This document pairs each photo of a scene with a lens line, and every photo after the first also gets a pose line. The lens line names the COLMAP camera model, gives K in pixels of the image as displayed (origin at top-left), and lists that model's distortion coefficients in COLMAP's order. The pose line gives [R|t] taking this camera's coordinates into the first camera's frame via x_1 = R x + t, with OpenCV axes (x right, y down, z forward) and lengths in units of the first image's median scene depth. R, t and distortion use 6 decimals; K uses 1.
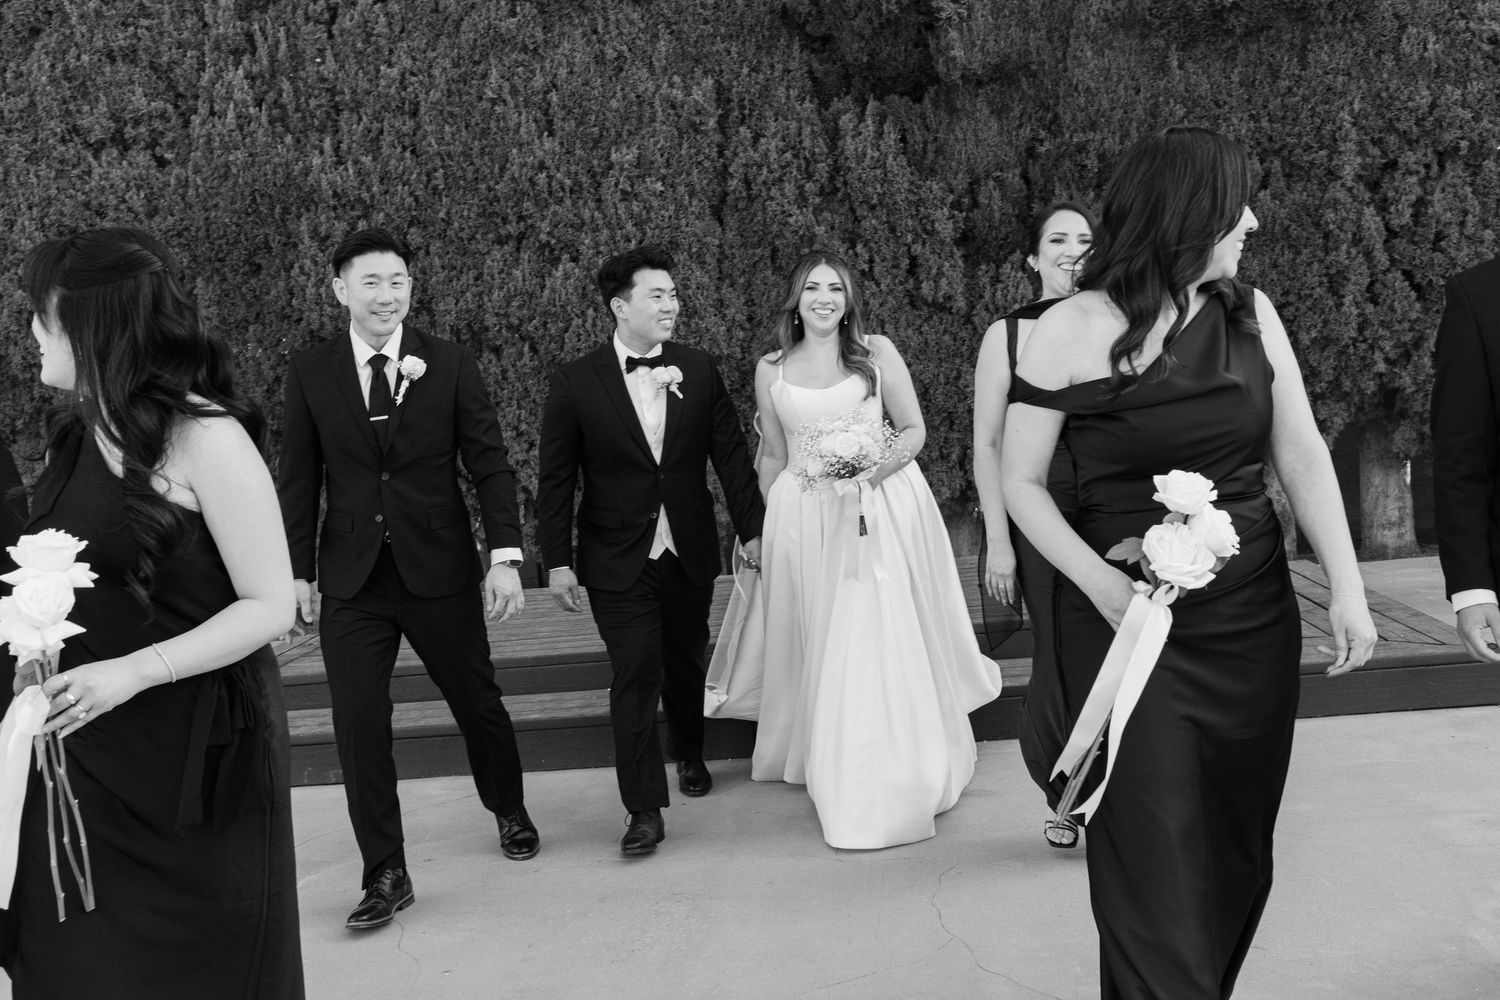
lens RADIAL K [[1683.9, 0, 717.0], [0, 1683.9, 527.0], [0, 0, 1]] dist [-0.003887, 0.014464]
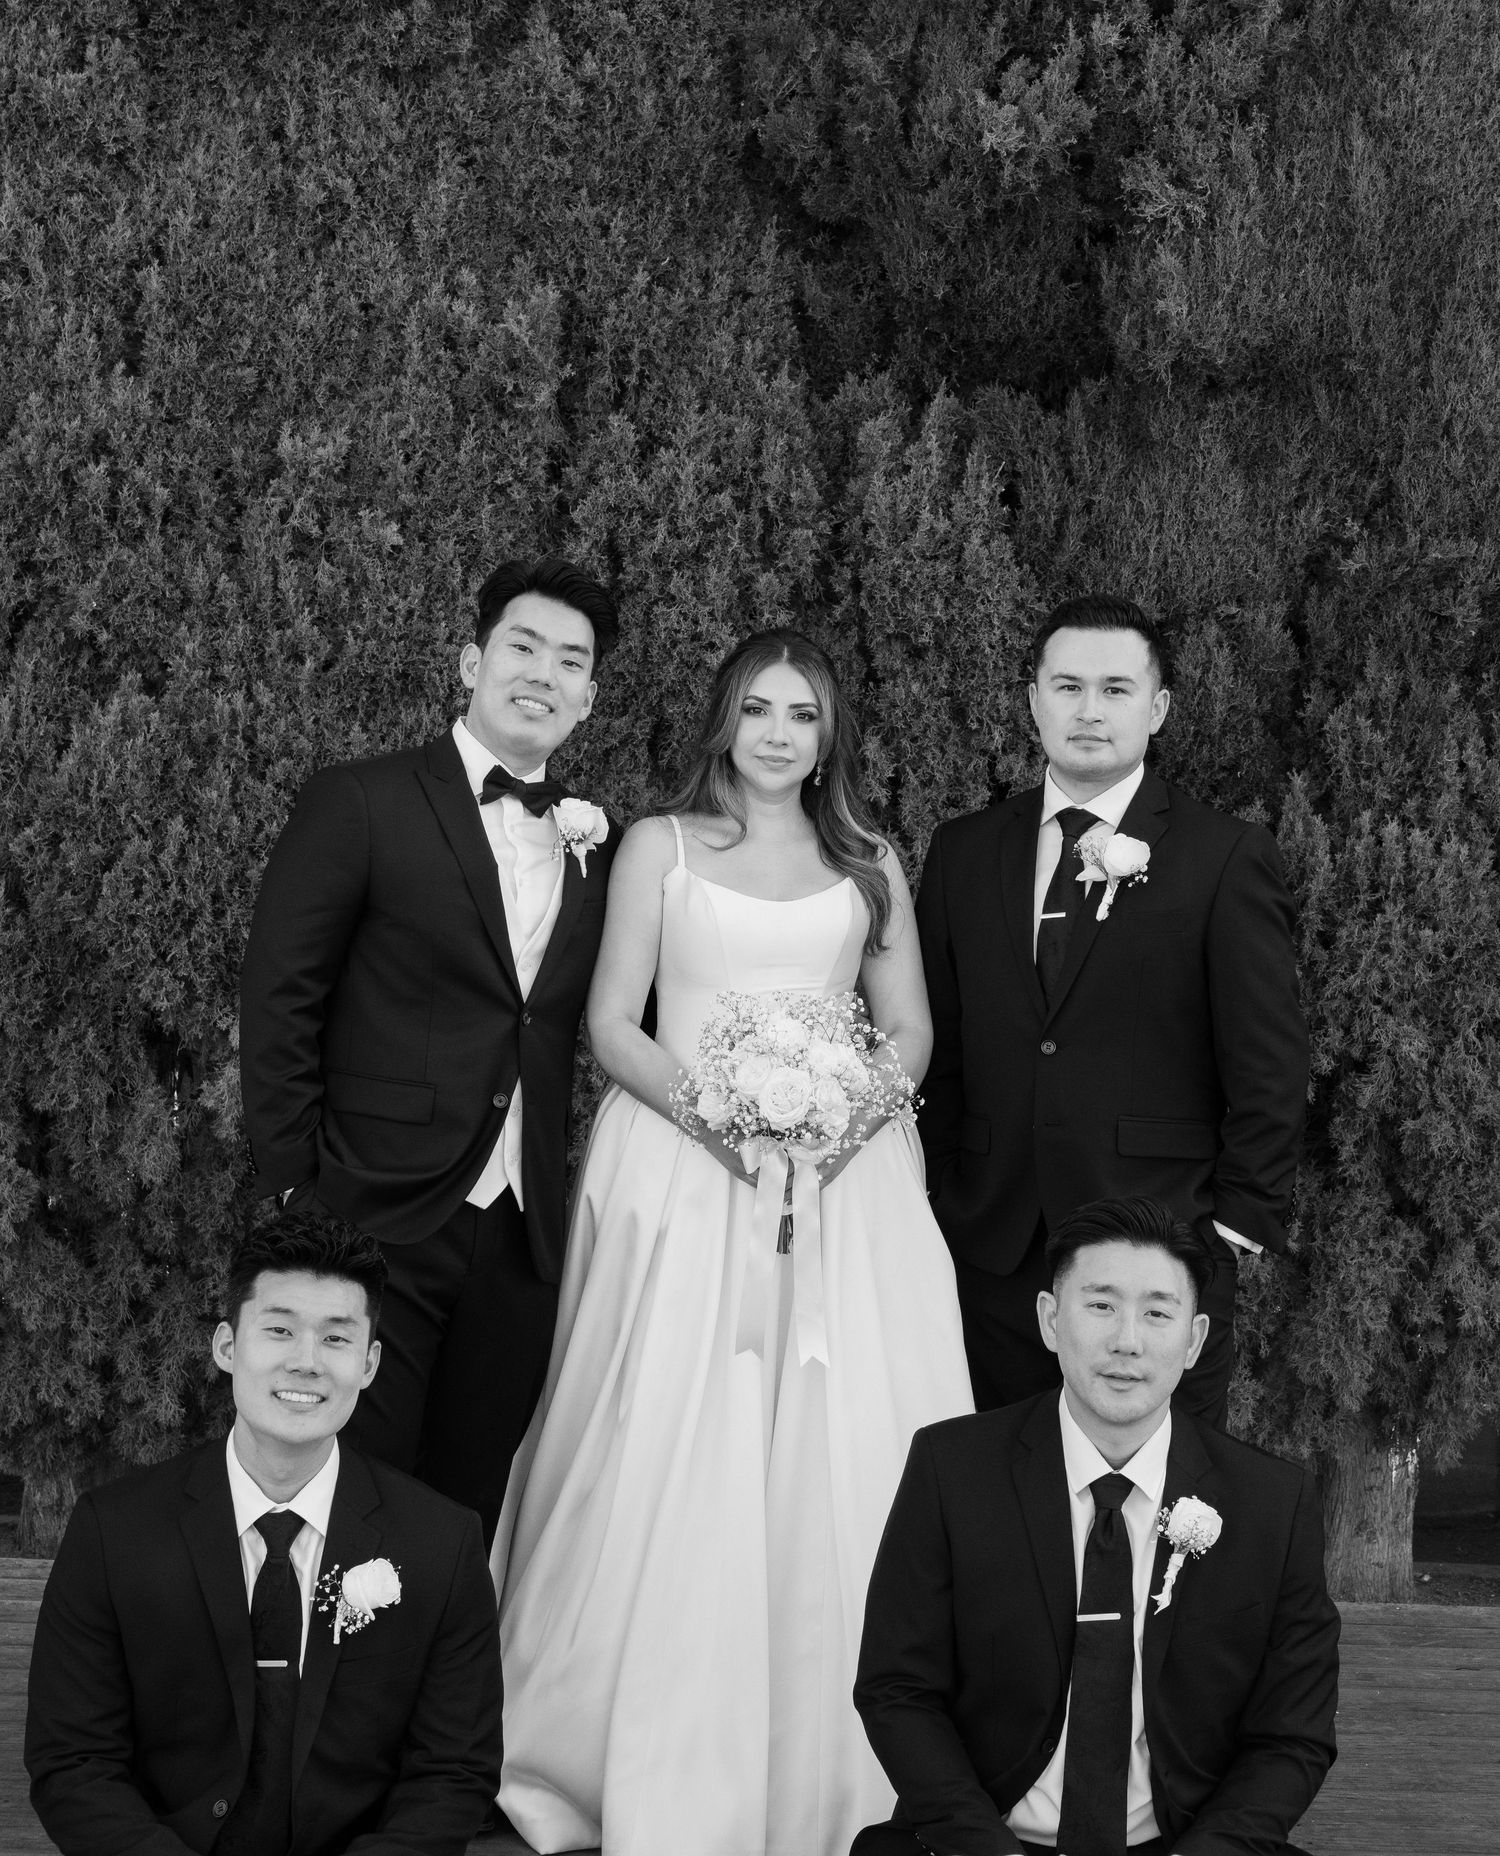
lens RADIAL K [[3132.3, 0, 728.3], [0, 3132.3, 742.6], [0, 0, 1]] dist [0.021795, -0.118708]
pose [[0.988478, 0.119709, 0.092631, -0.018530], [-0.107853, 0.986422, -0.123852, -0.071829], [-0.106199, 0.112434, 0.987968, 0.271877]]
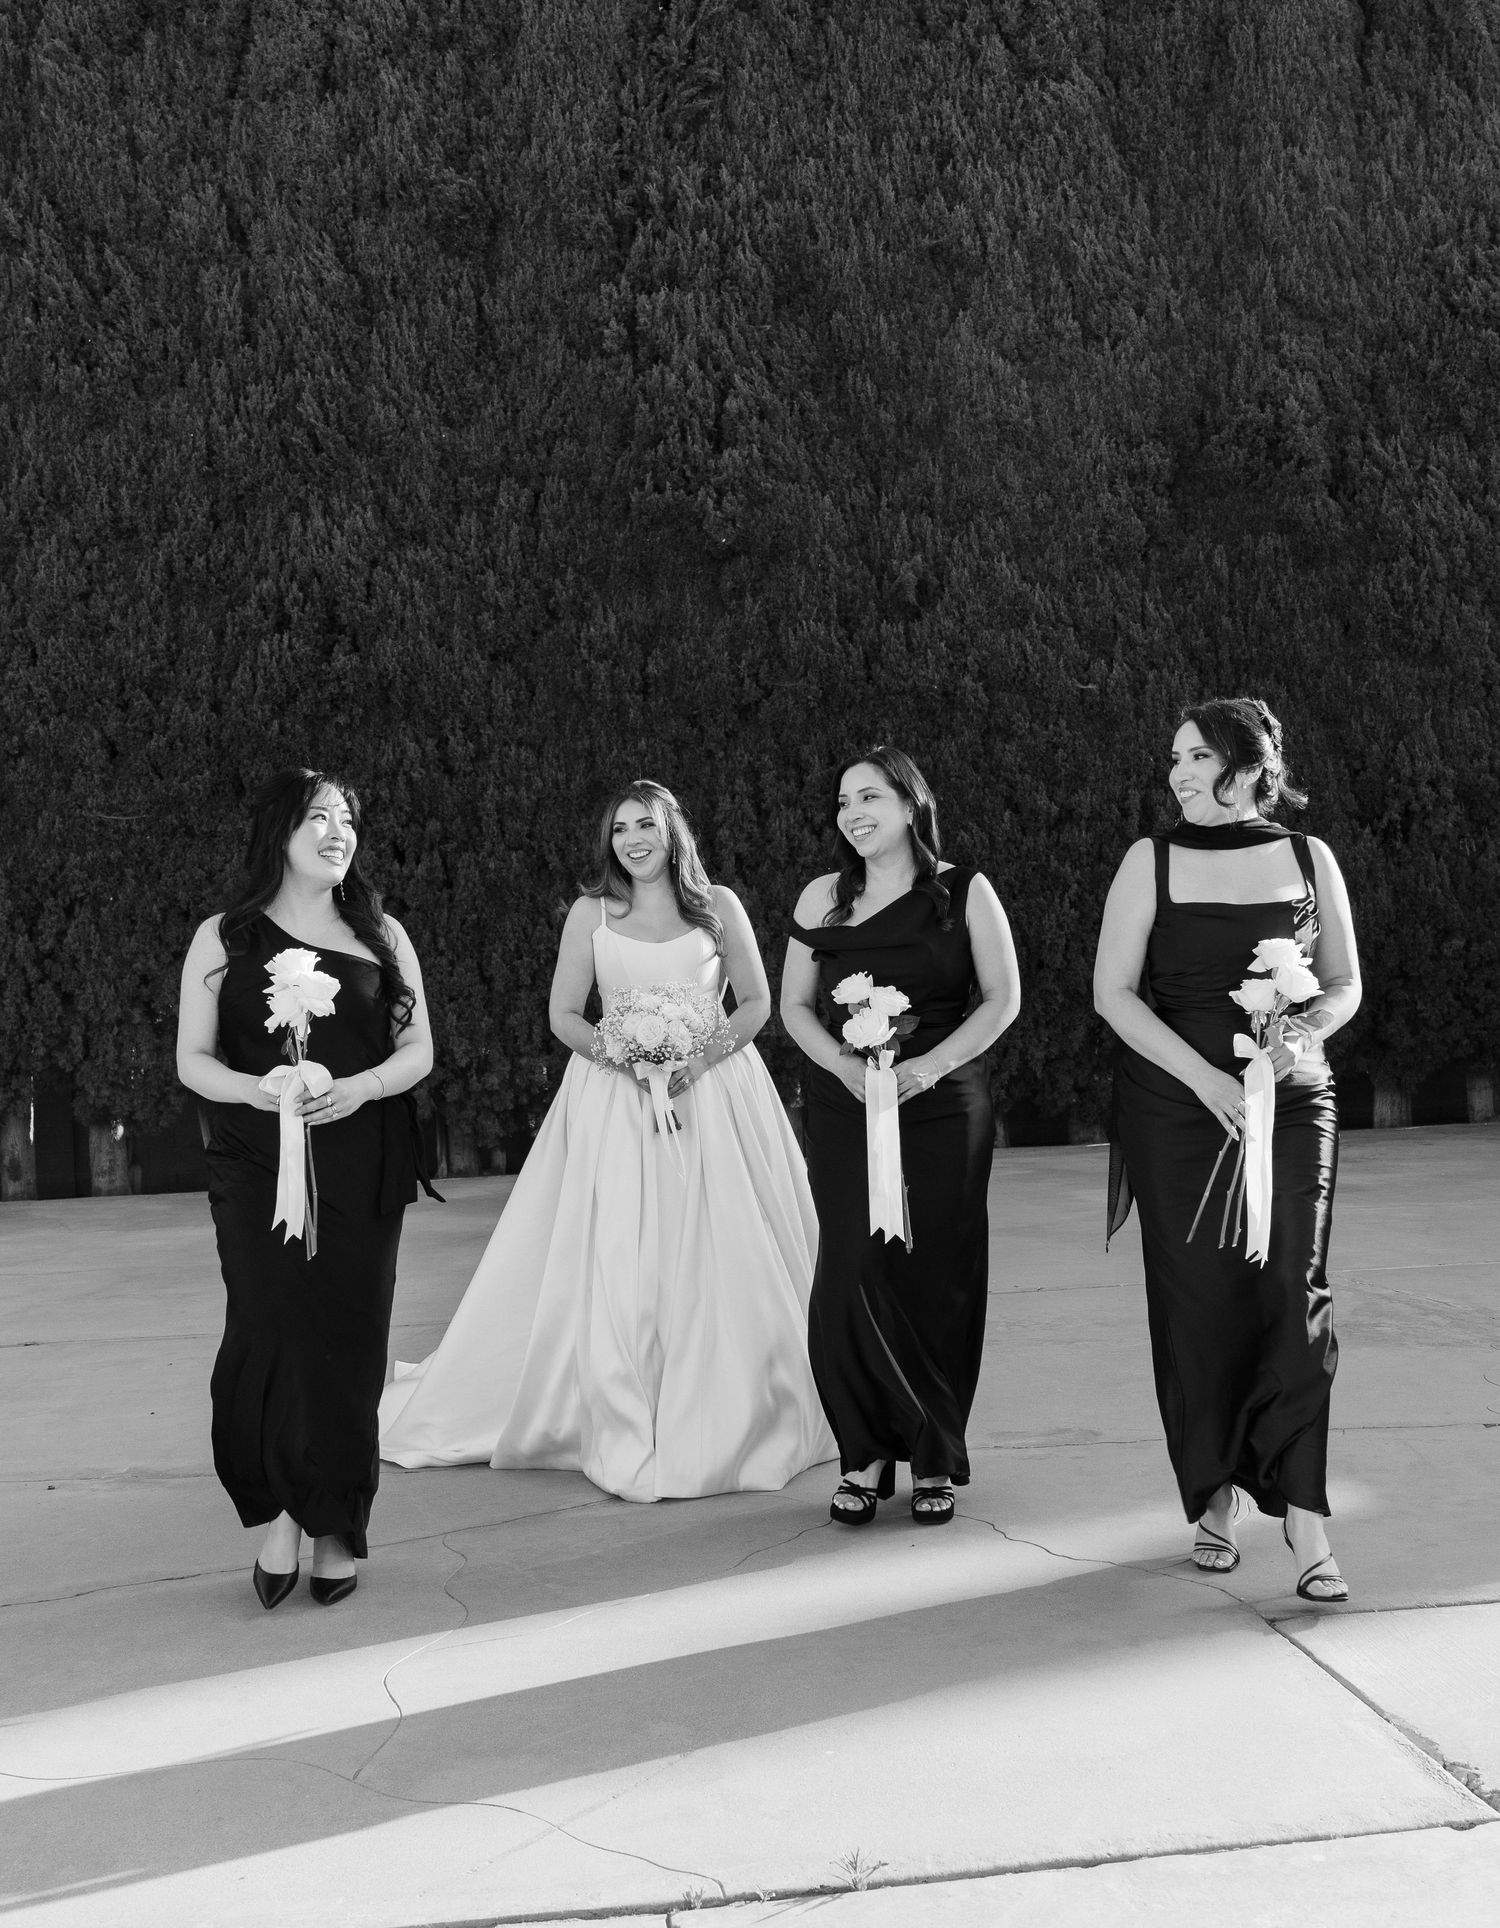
lens RADIAL K [[2033.6, 0, 767.8], [0, 2033.6, 967.7], [0, 0, 1]] dist [0.021921, -0.018278]
pose [[0.981527, 0.045522, 0.185832, 0.657641], [-0.021151, 0.991147, -0.131076, 0.040541], [-0.190153, 0.124724, 0.973800, -0.717125]]
